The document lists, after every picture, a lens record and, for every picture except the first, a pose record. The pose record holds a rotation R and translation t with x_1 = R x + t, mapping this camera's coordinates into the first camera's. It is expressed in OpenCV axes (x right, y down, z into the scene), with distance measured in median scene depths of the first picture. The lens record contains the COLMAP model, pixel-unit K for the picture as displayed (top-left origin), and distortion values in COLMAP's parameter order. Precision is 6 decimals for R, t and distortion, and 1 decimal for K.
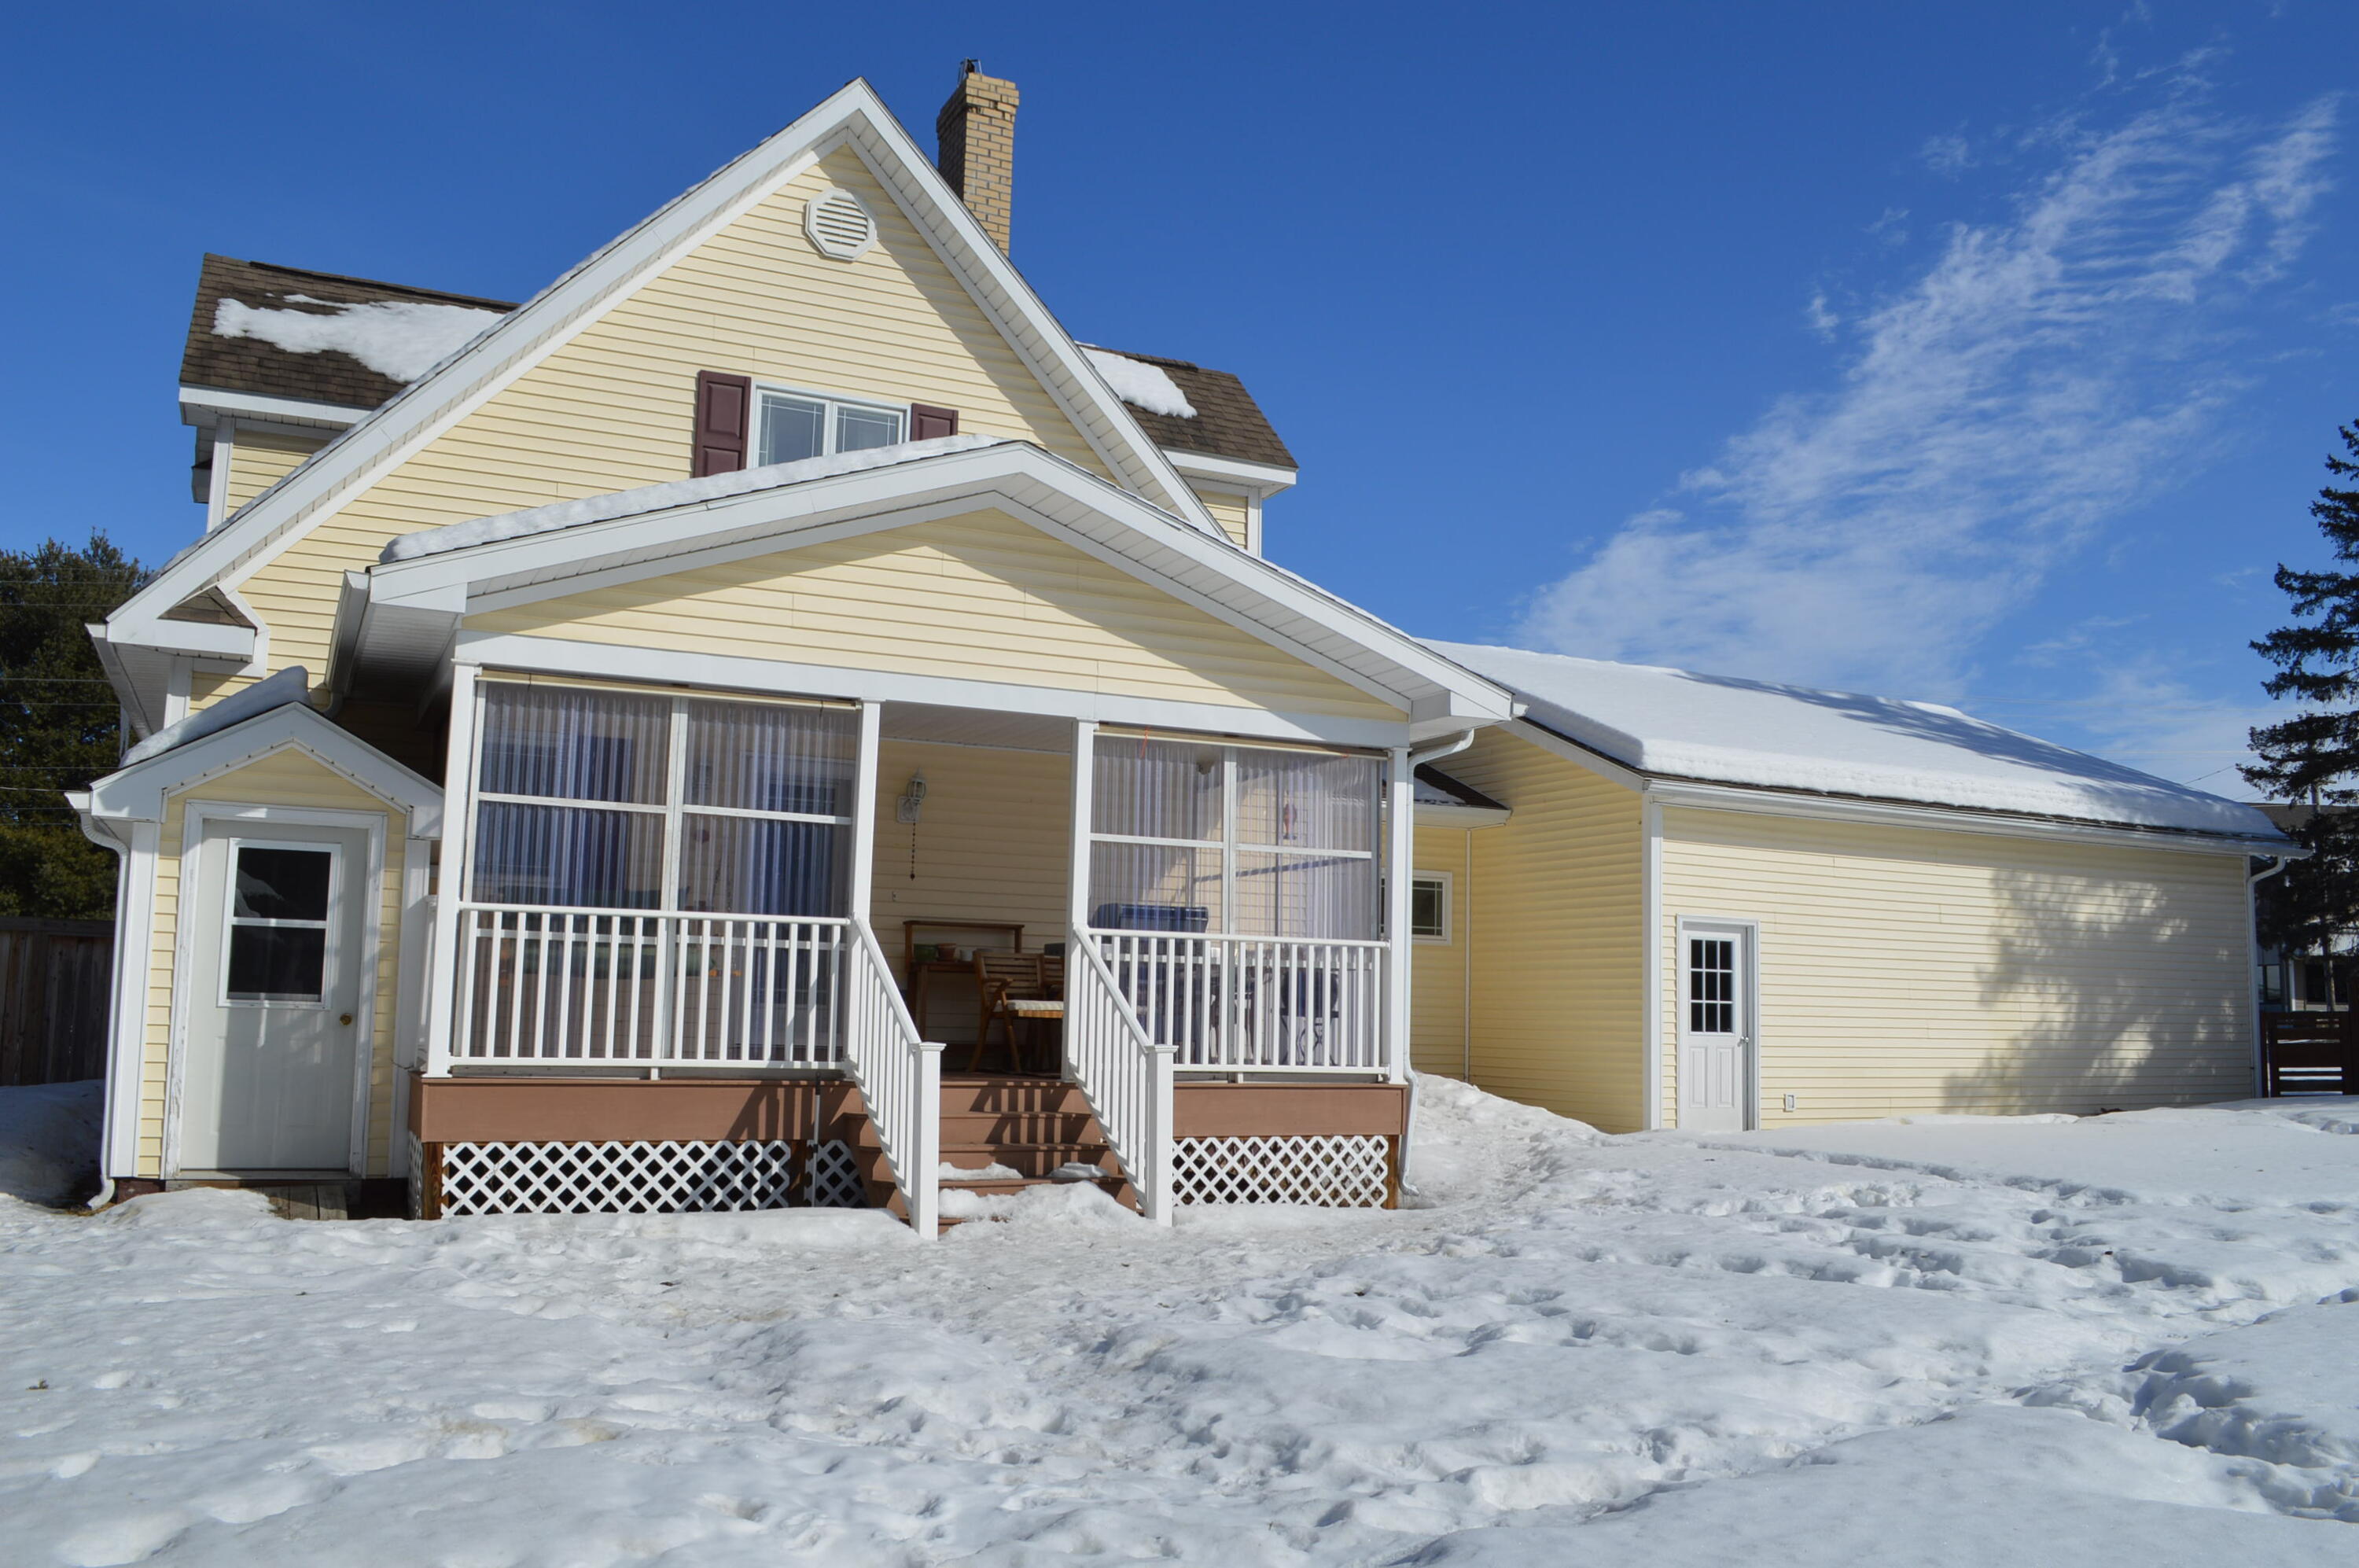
lens RADIAL K [[1891.6, 0, 1153.3], [0, 1891.6, 767.3], [0, 0, 1]] dist [-0.088565, 0.017990]
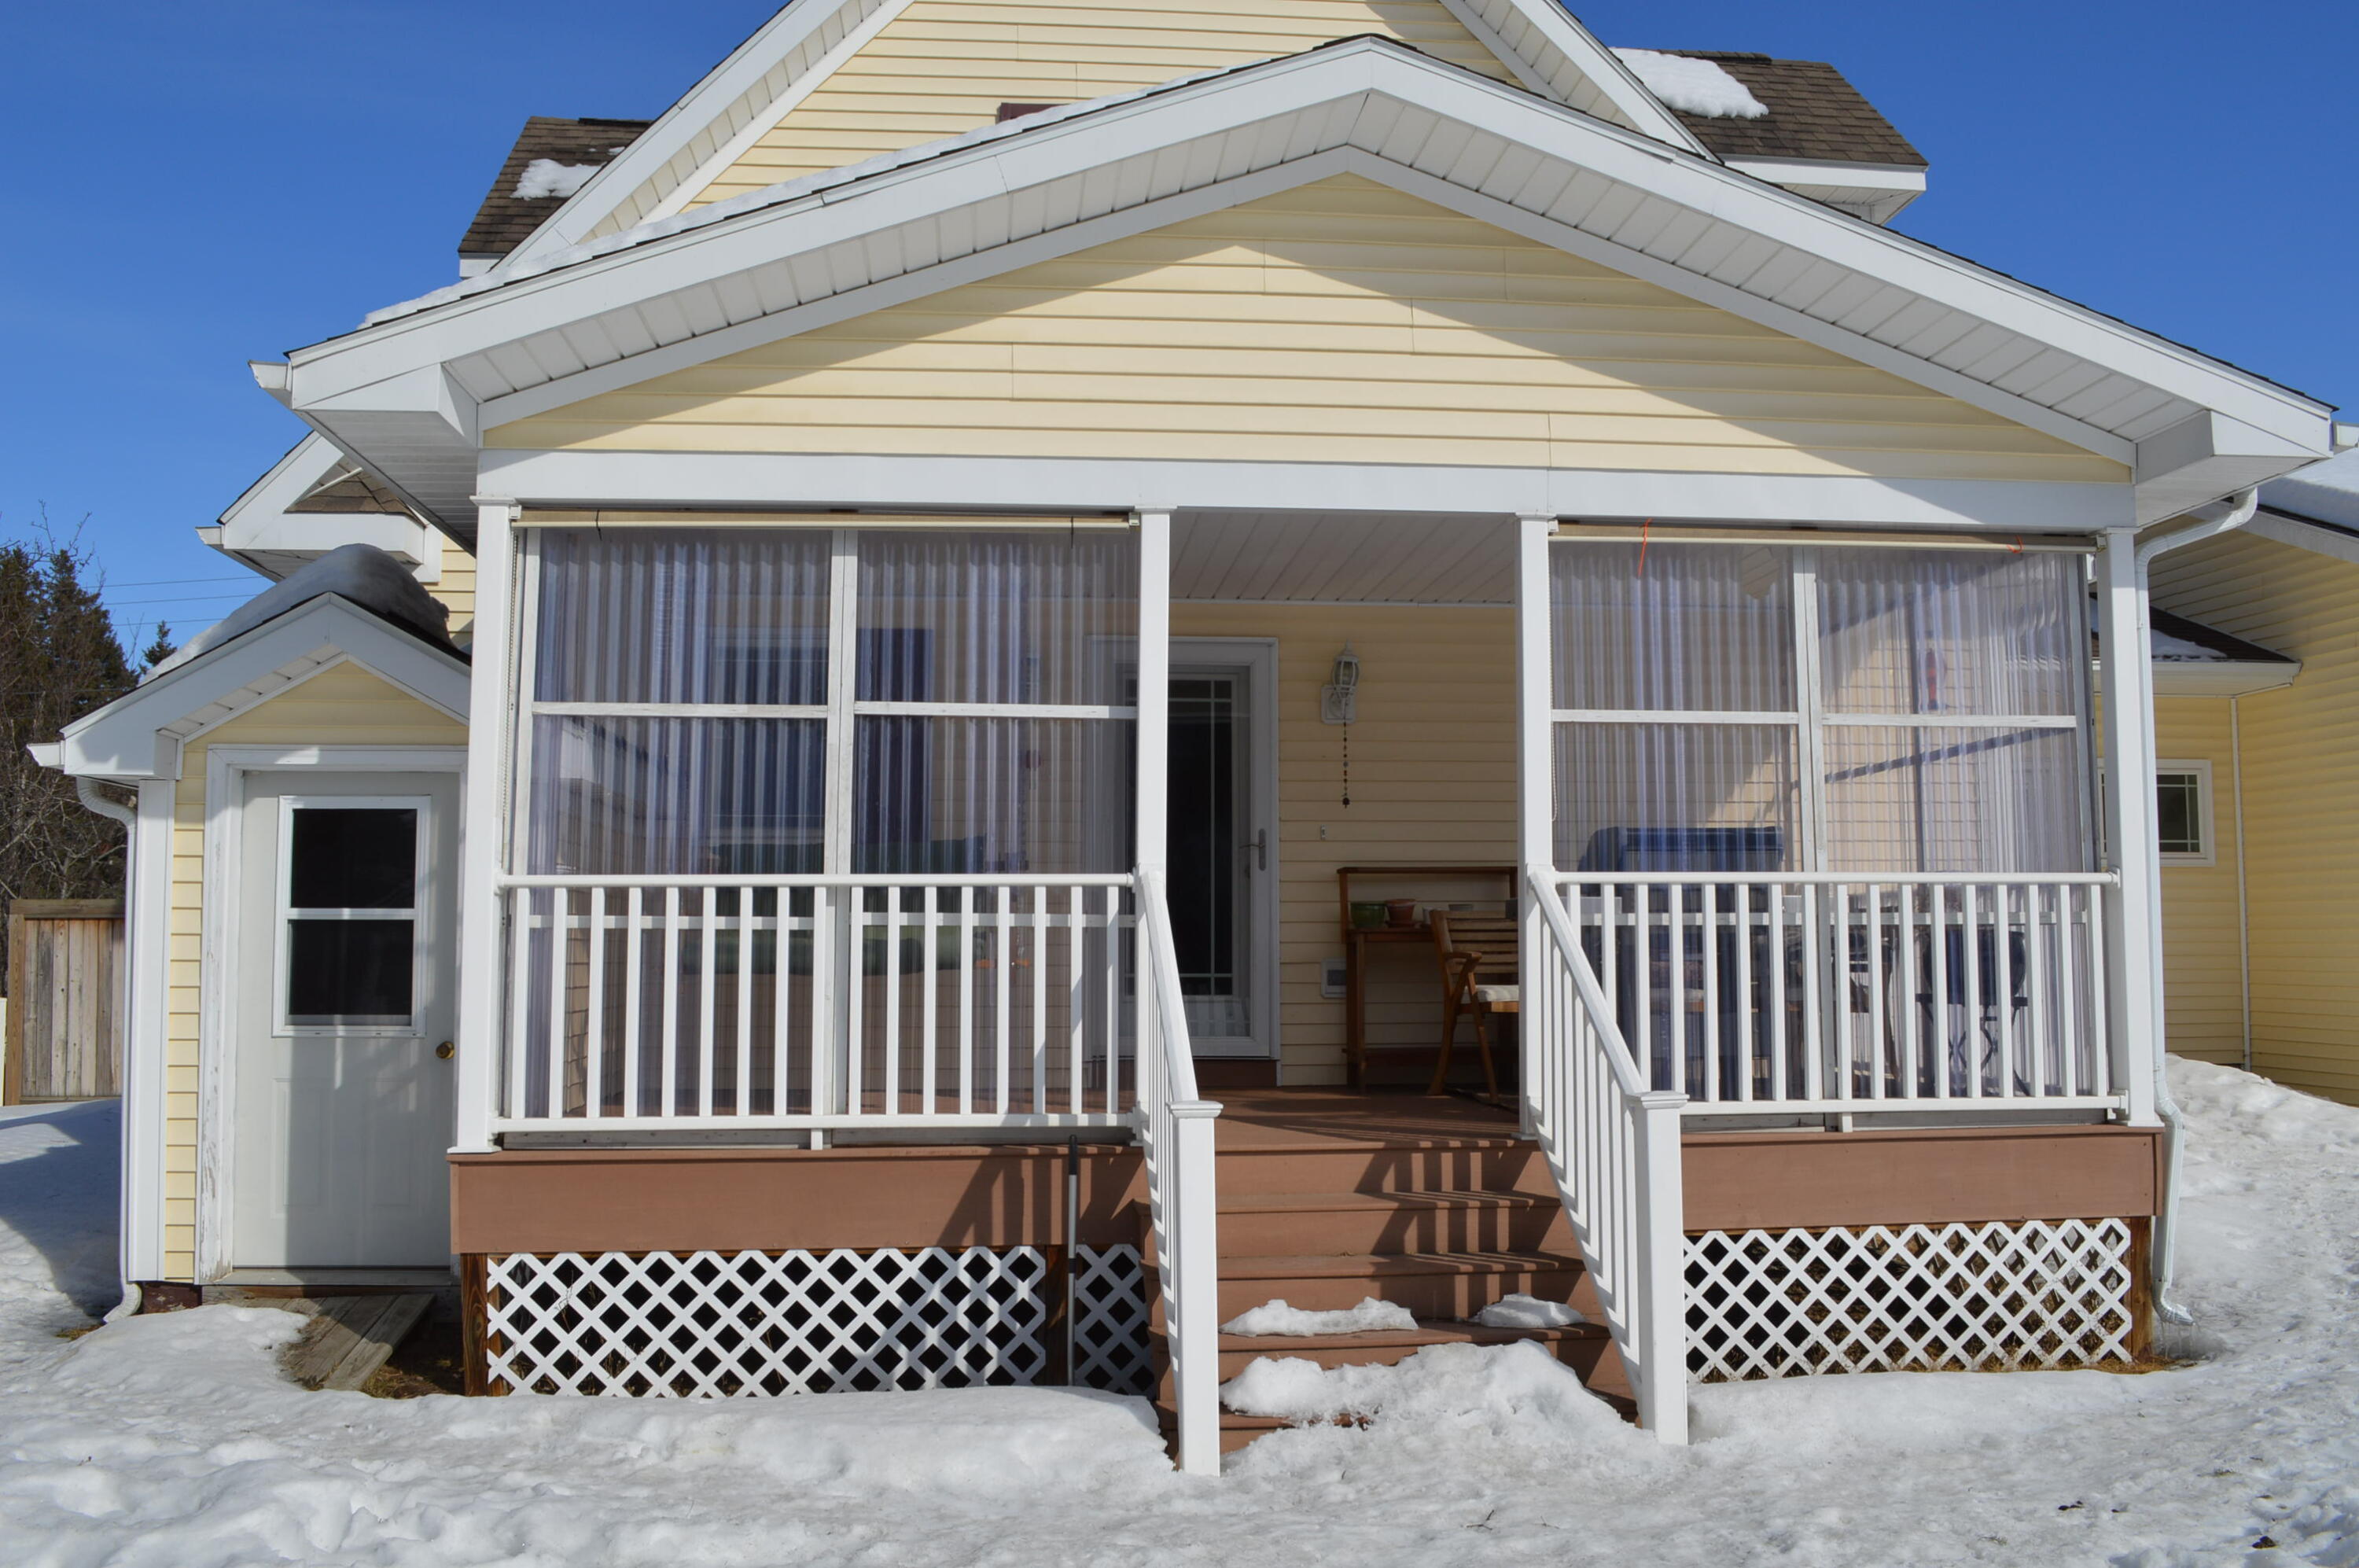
lens RADIAL K [[1891.6, 0, 1169.8], [0, 1891.6, 784.6], [0, 0, 1]] dist [-0.088565, 0.017990]
pose [[0.938525, -0.053534, -0.341035, 0.050599], [0.067633, 0.997272, 0.029581, 0.031461], [0.338521, -0.050828, 0.939585, 0.397296]]
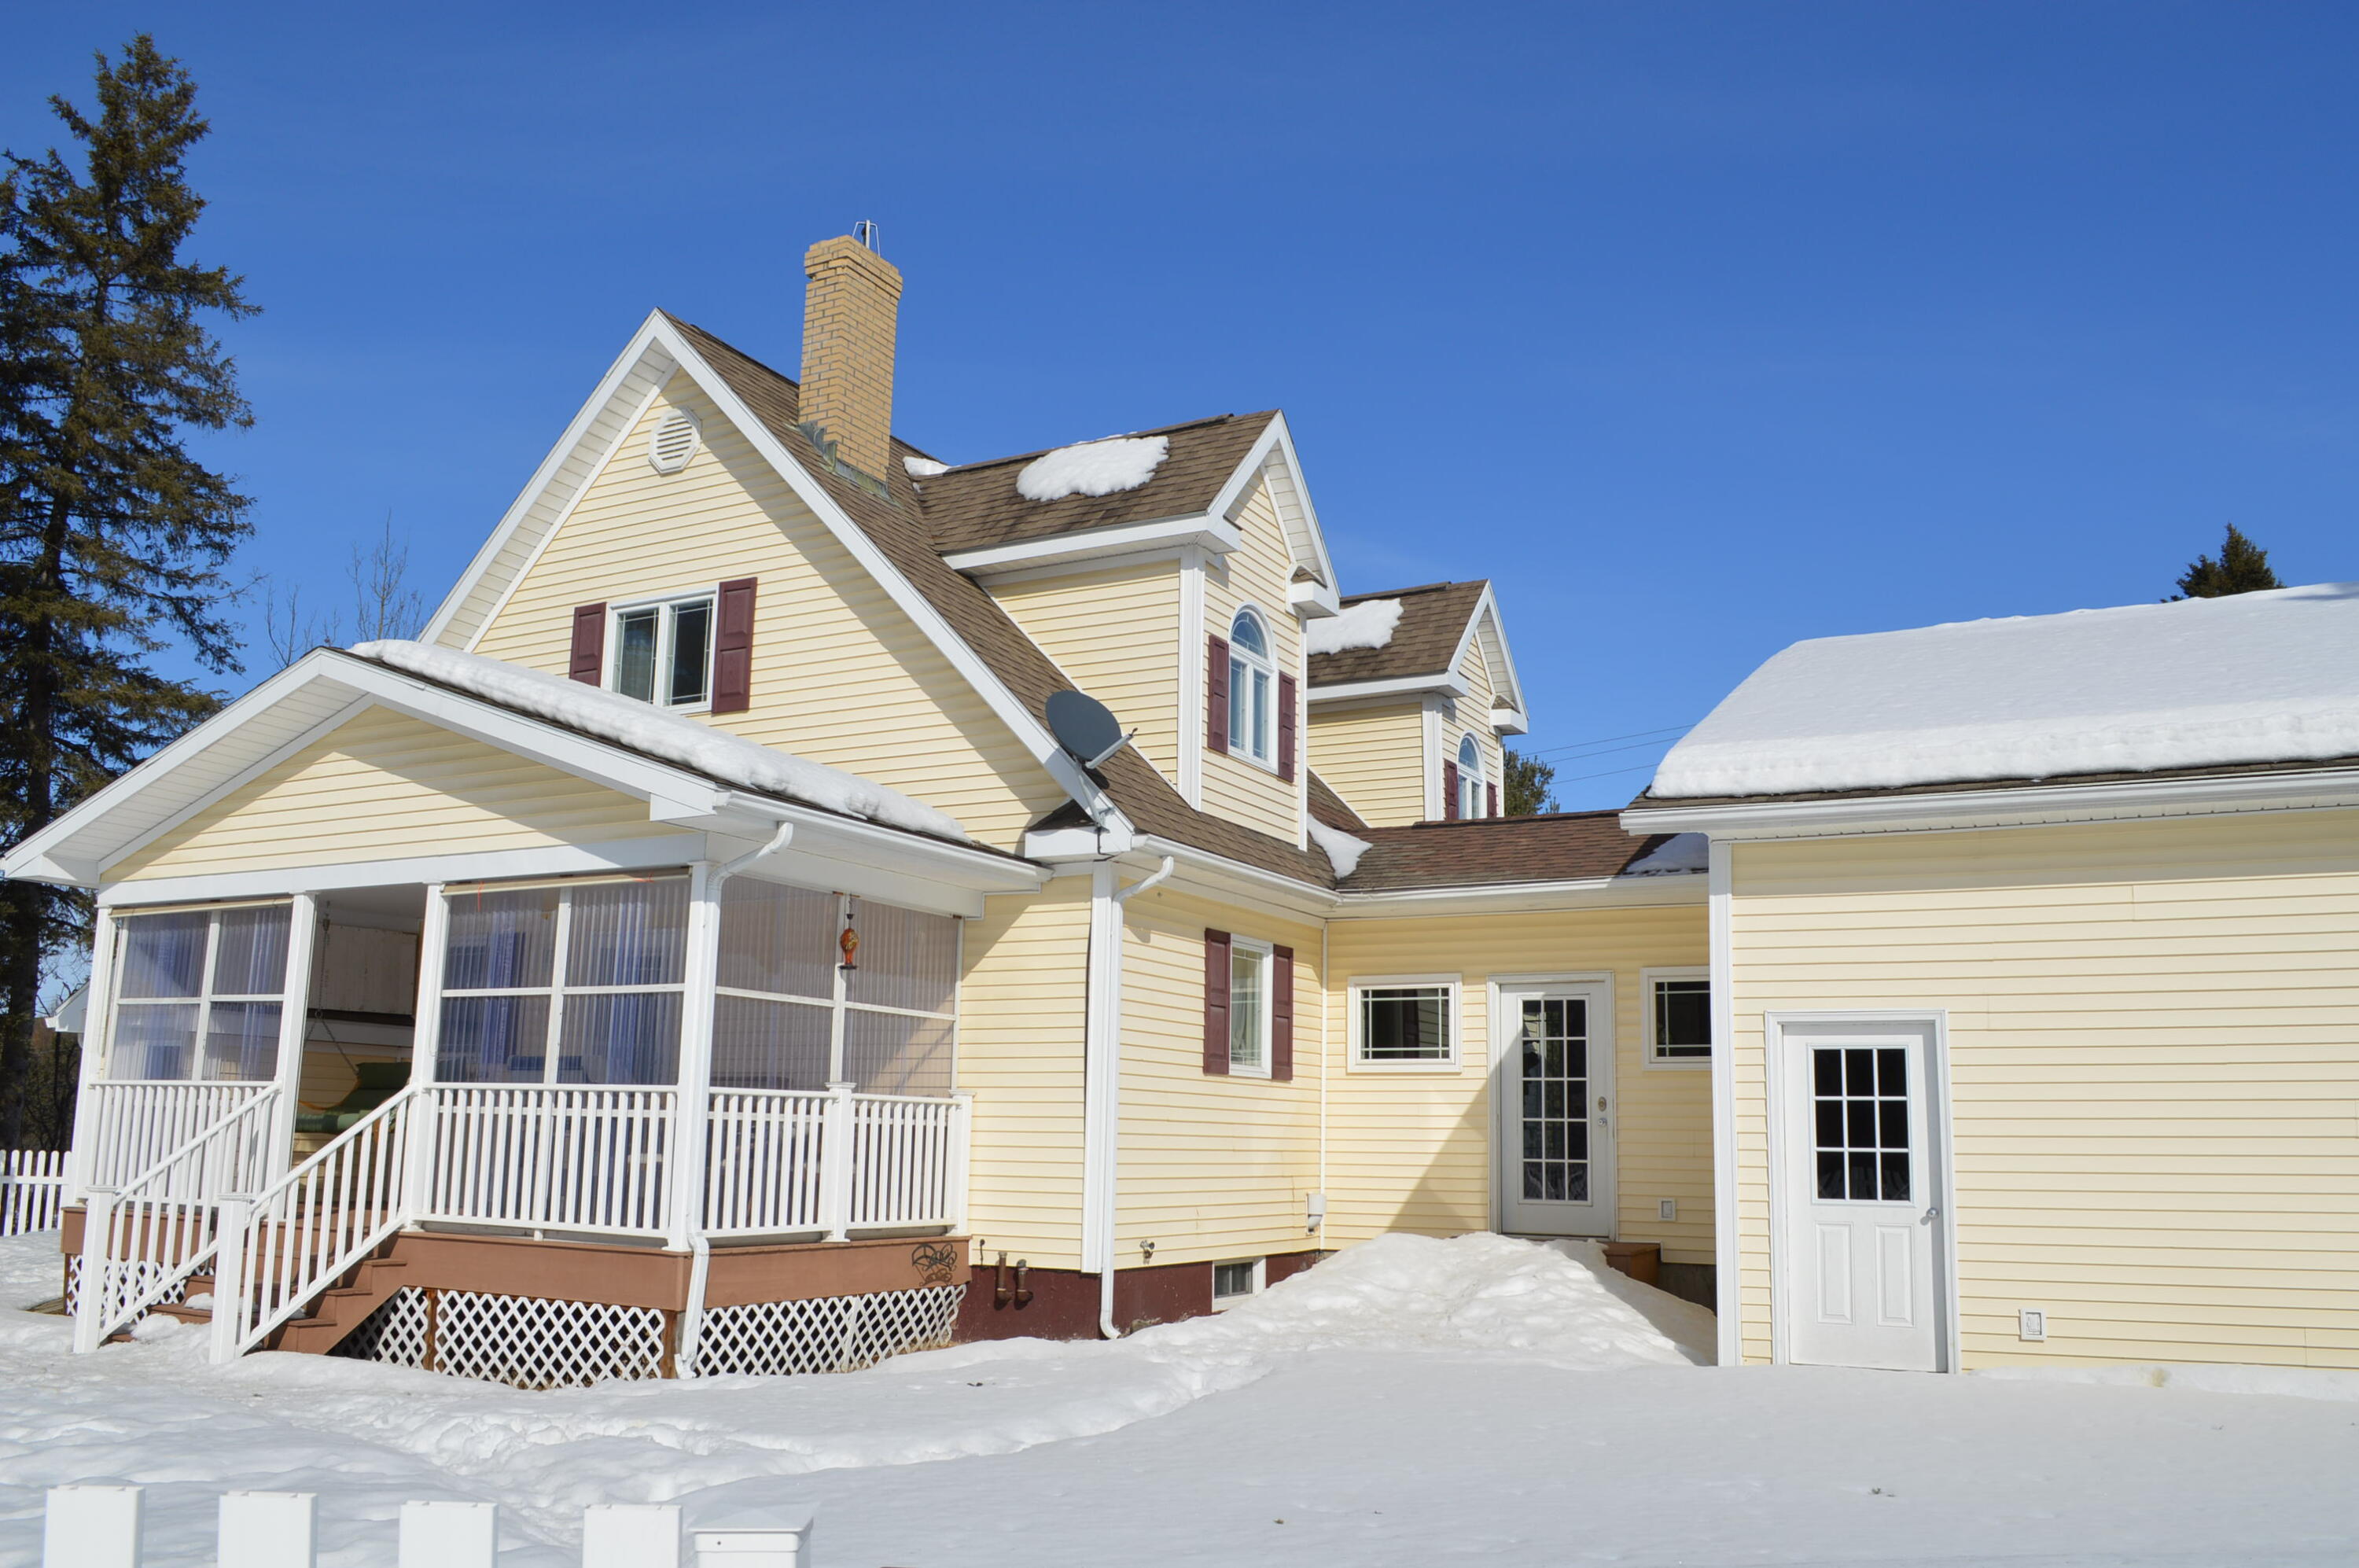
lens RADIAL K [[1891.6, 0, 1091.0], [0, 1891.6, 754.9], [0, 0, 1]] dist [-0.088565, 0.017990]
pose [[0.583228, -0.174884, -0.793260, 0.973128], [0.103404, 0.984589, -0.141039, 0.085784], [0.805700, 0.000232, 0.592323, 0.652737]]
